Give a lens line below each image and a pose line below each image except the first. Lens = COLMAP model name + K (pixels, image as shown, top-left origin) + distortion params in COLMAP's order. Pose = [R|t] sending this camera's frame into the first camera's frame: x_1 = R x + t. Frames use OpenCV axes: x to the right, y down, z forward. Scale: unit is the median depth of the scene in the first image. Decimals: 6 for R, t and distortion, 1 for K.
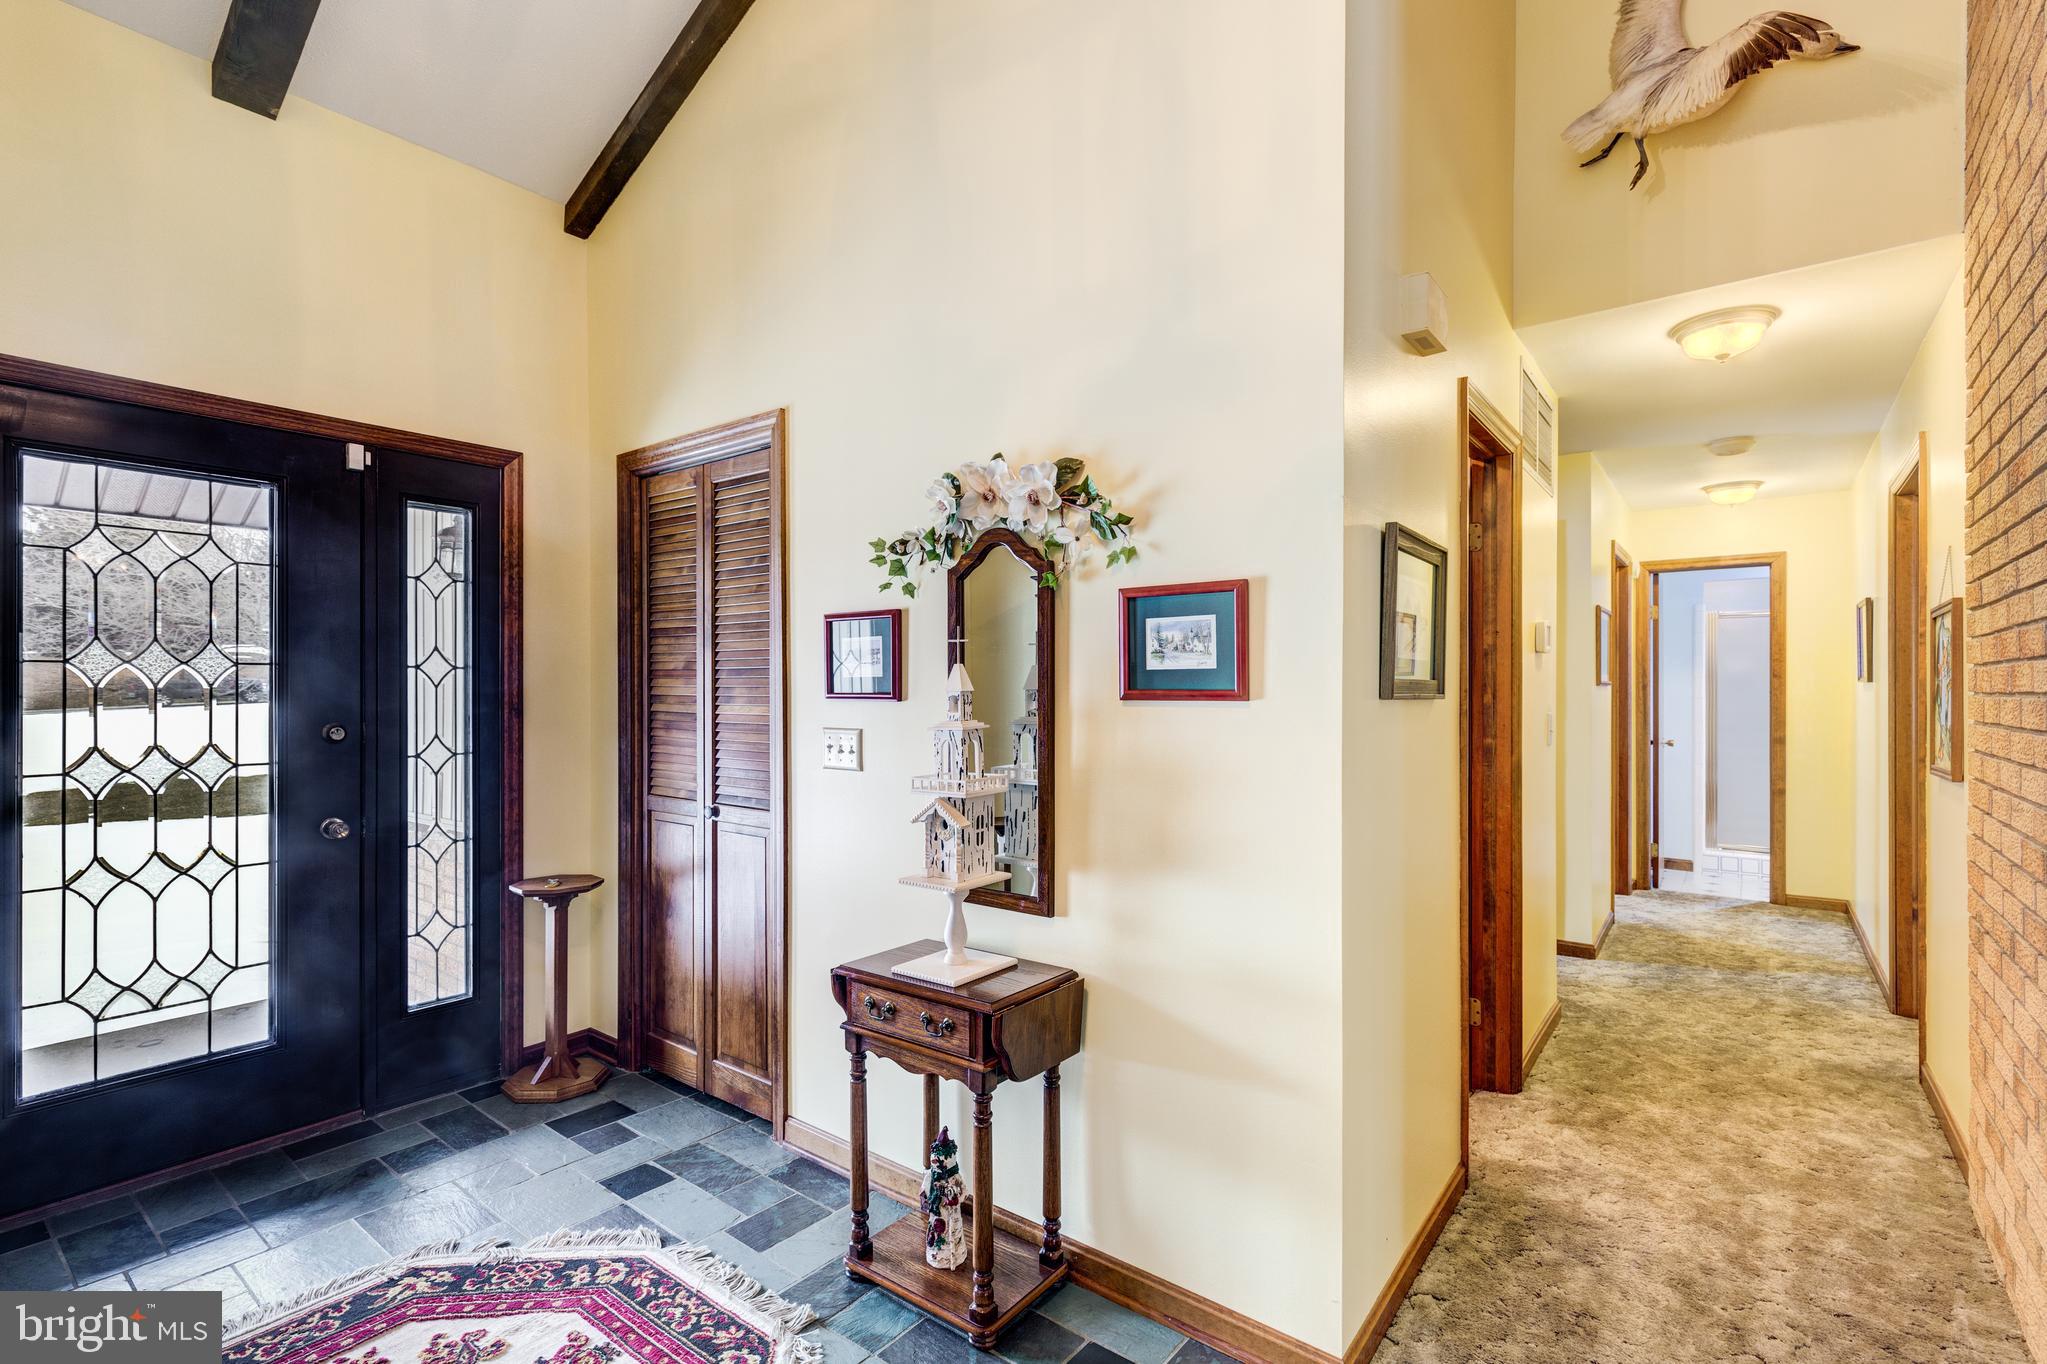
lens RADIAL K [[932.5, 0, 1028.9], [0, 932.5, 688.6], [0, 0, 1]] dist [0.010444, -0.000155]
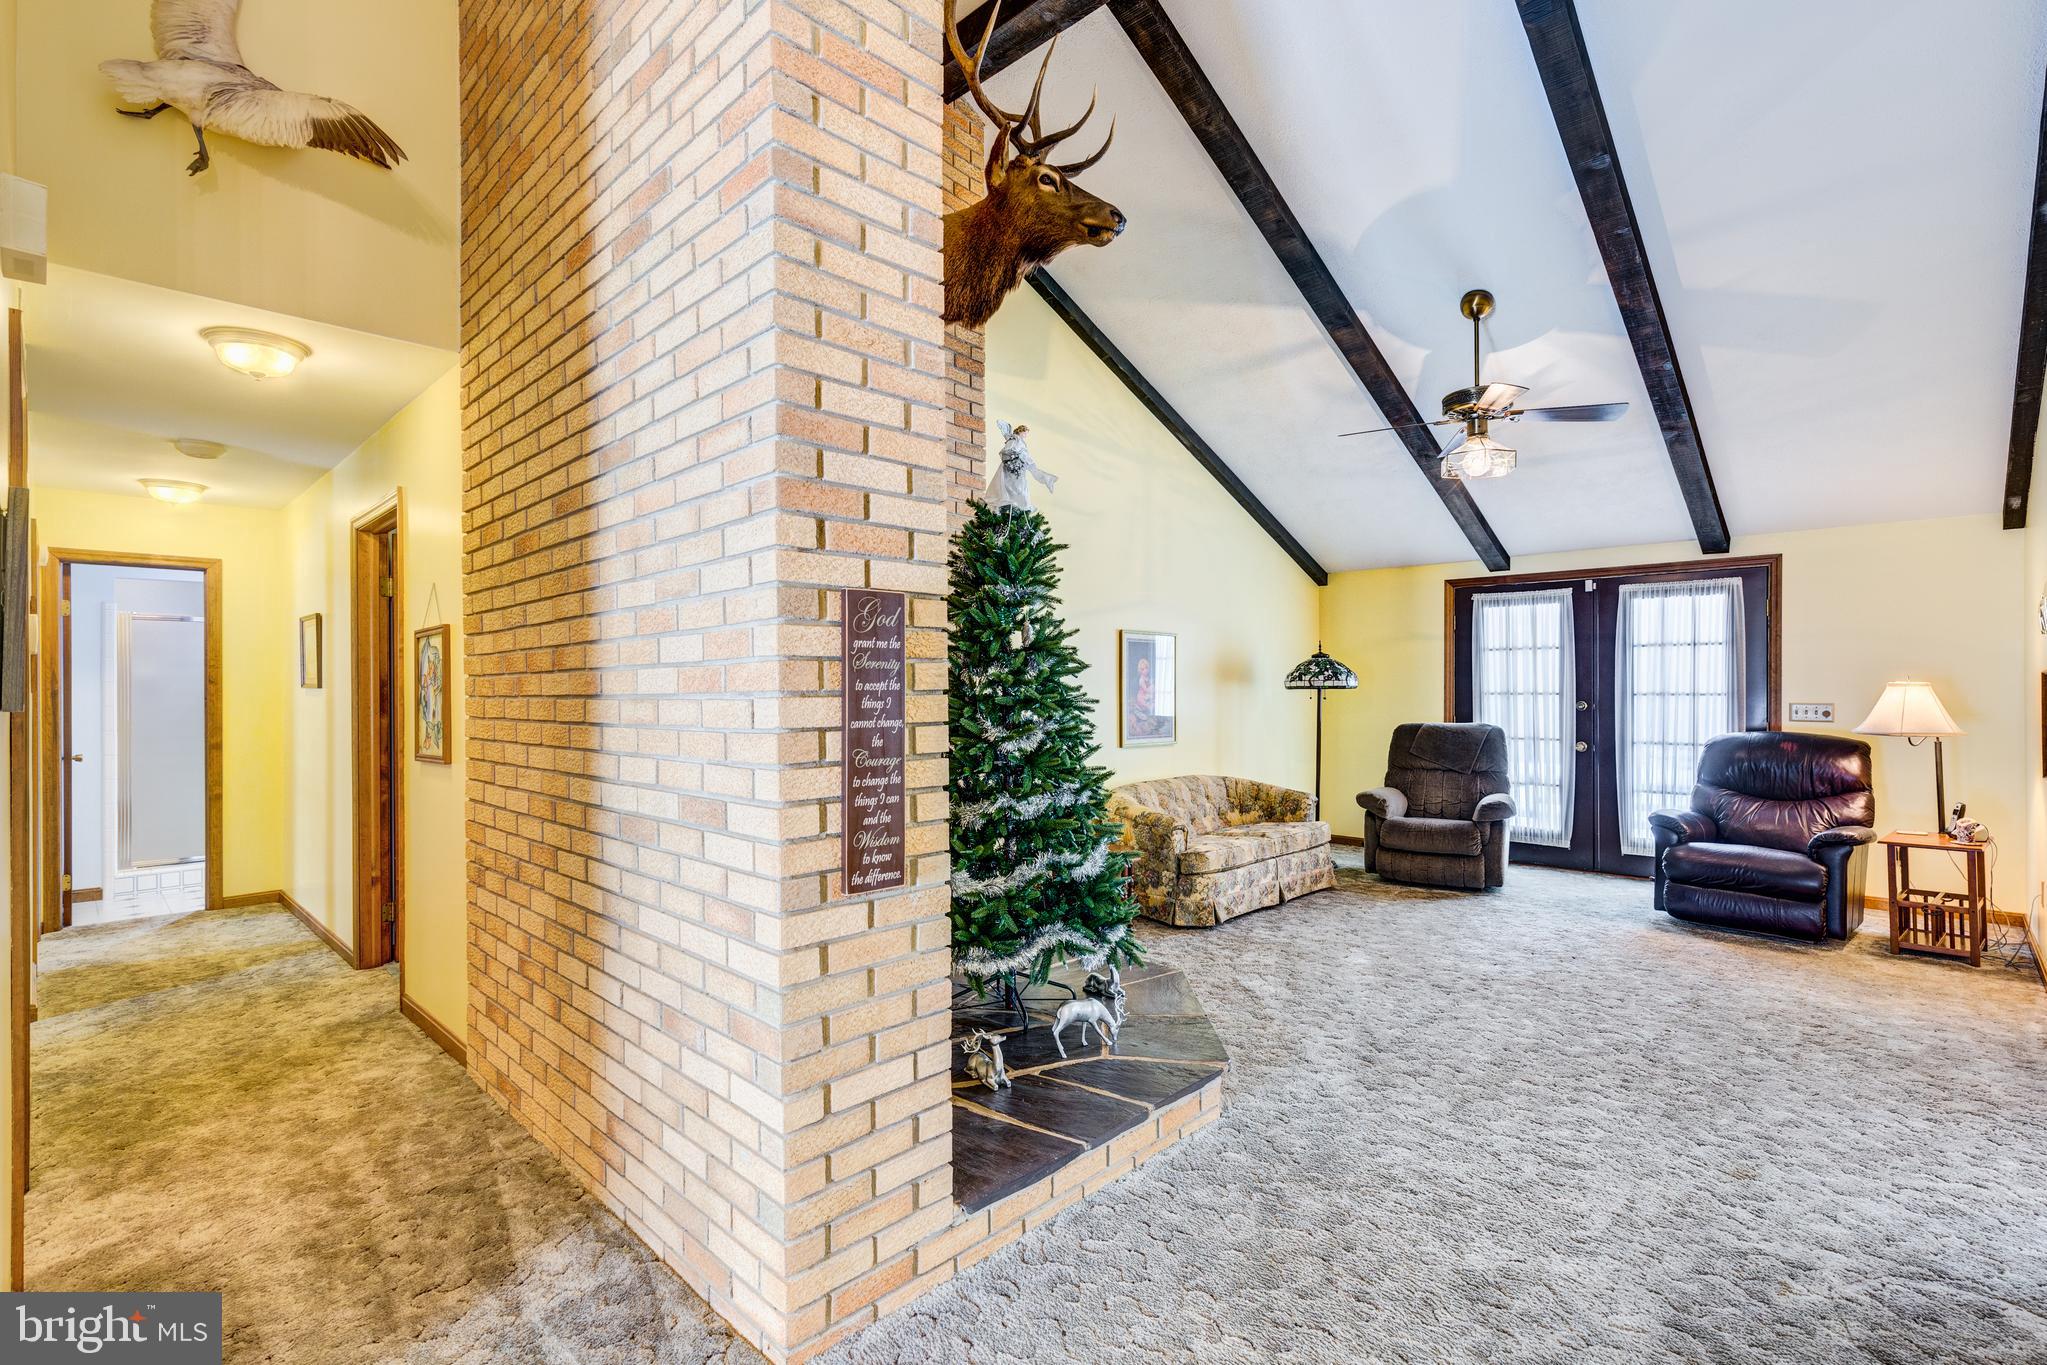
lens RADIAL K [[925.9, 0, 1030.0], [0, 925.9, 689.6], [0, 0, 1]] dist [0.005472, -0.000637]
pose [[0.114573, -0.001184, 0.993414, -0.196668], [0.006743, 0.999977, 0.000414, 0.000033], [-0.993392, 0.006651, 0.114579, 0.040952]]
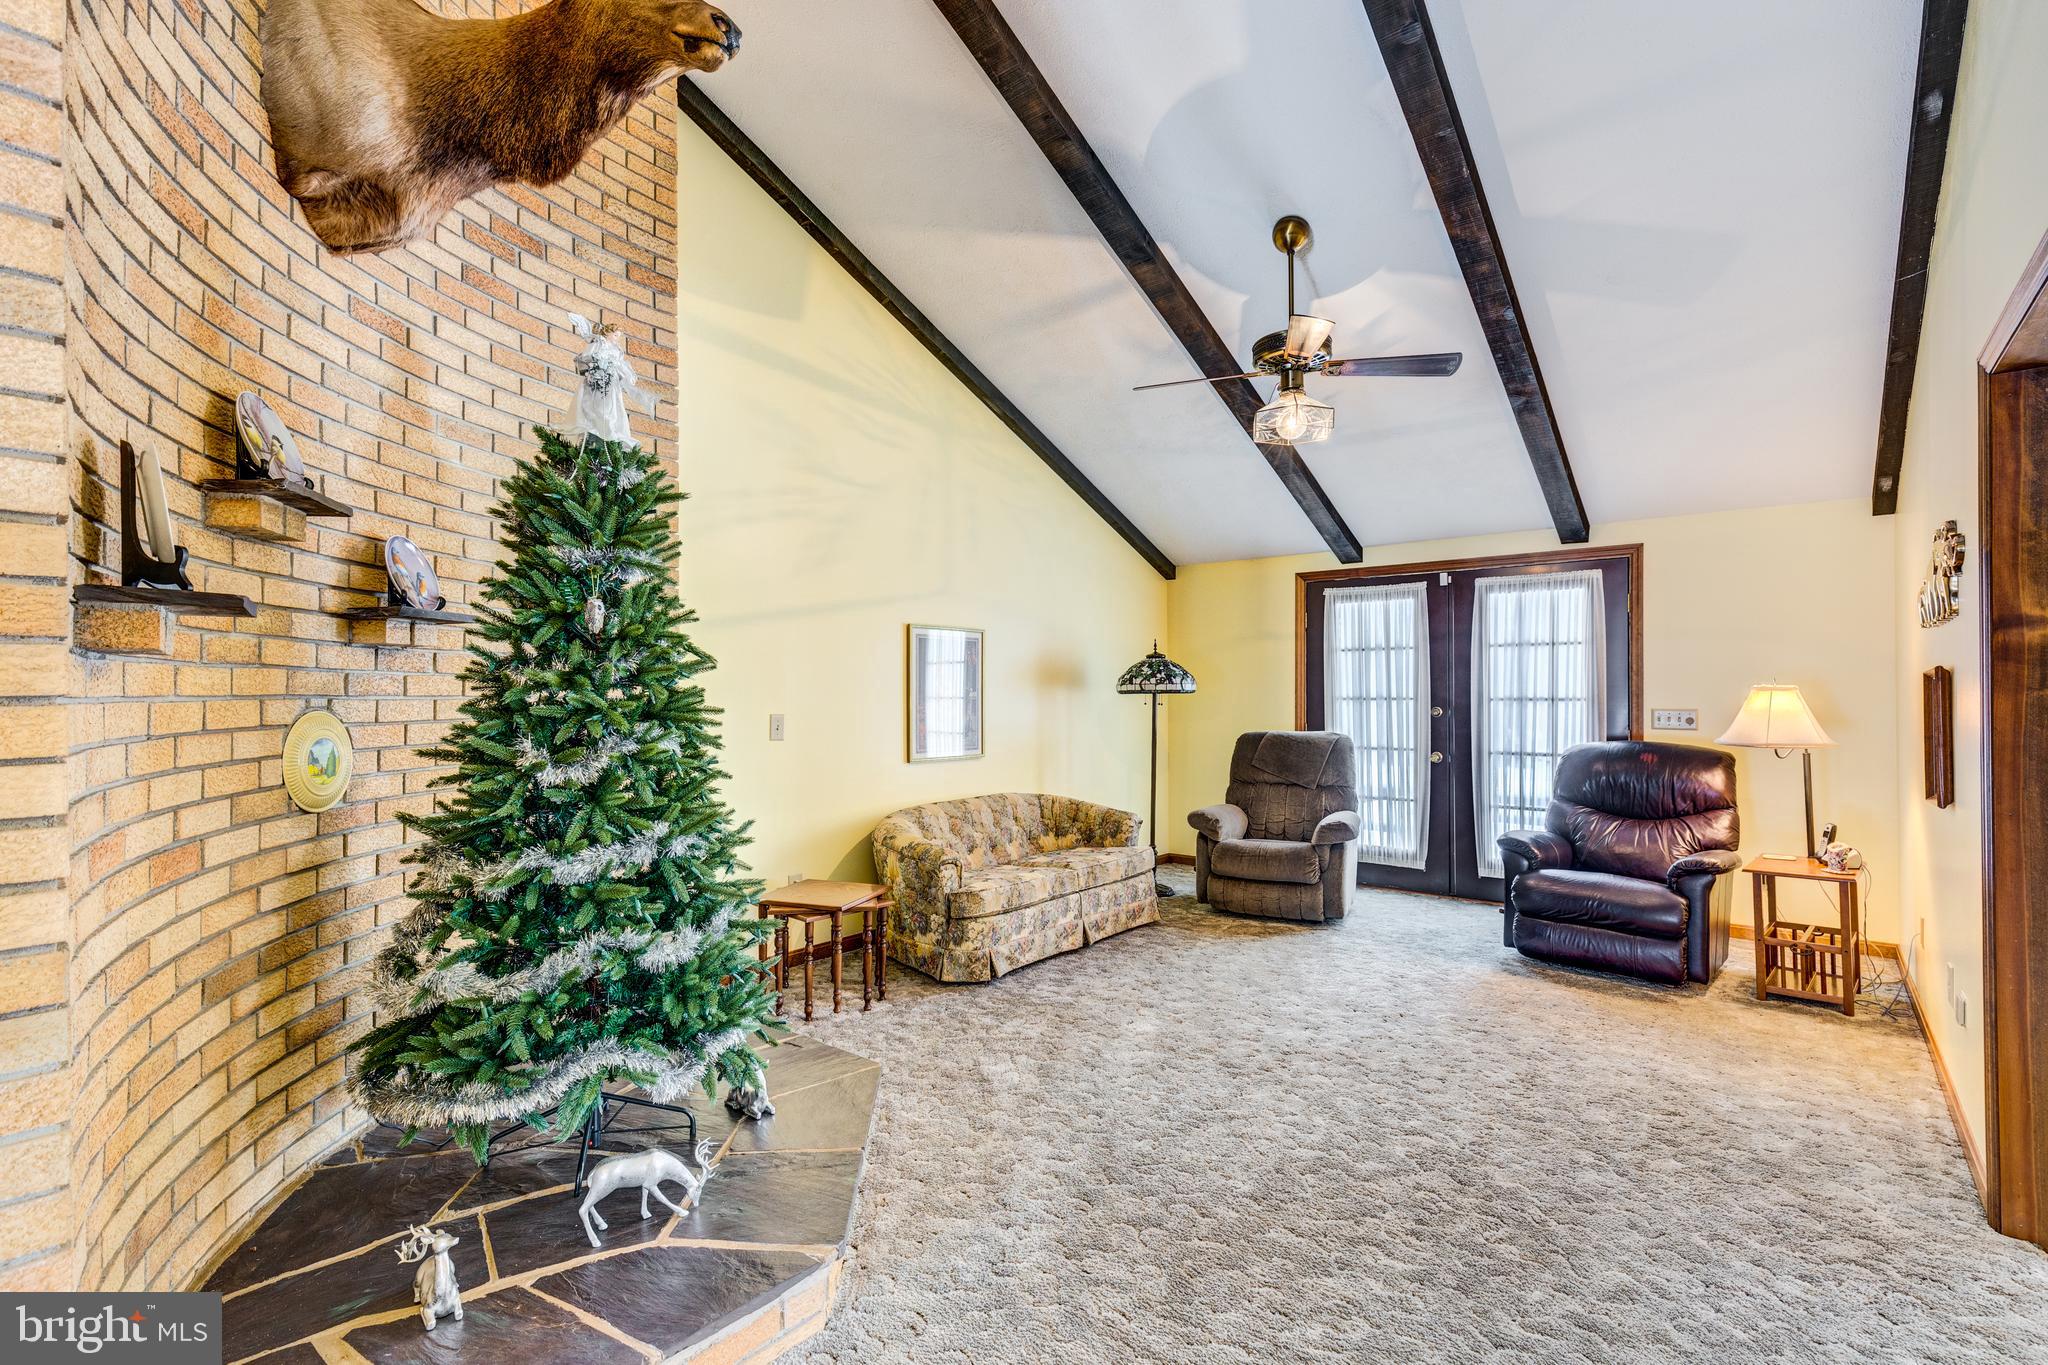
lens RADIAL K [[924.8, 0, 1024.0], [0, 924.8, 689.6], [0, 0, 1]] dist [0.006851, -0.000518]
pose [[0.038707, 0.003964, 0.999243, 0.145951], [0.007271, 0.999965, -0.004249, 0.002120], [-0.999224, 0.007430, 0.038677, -0.217734]]
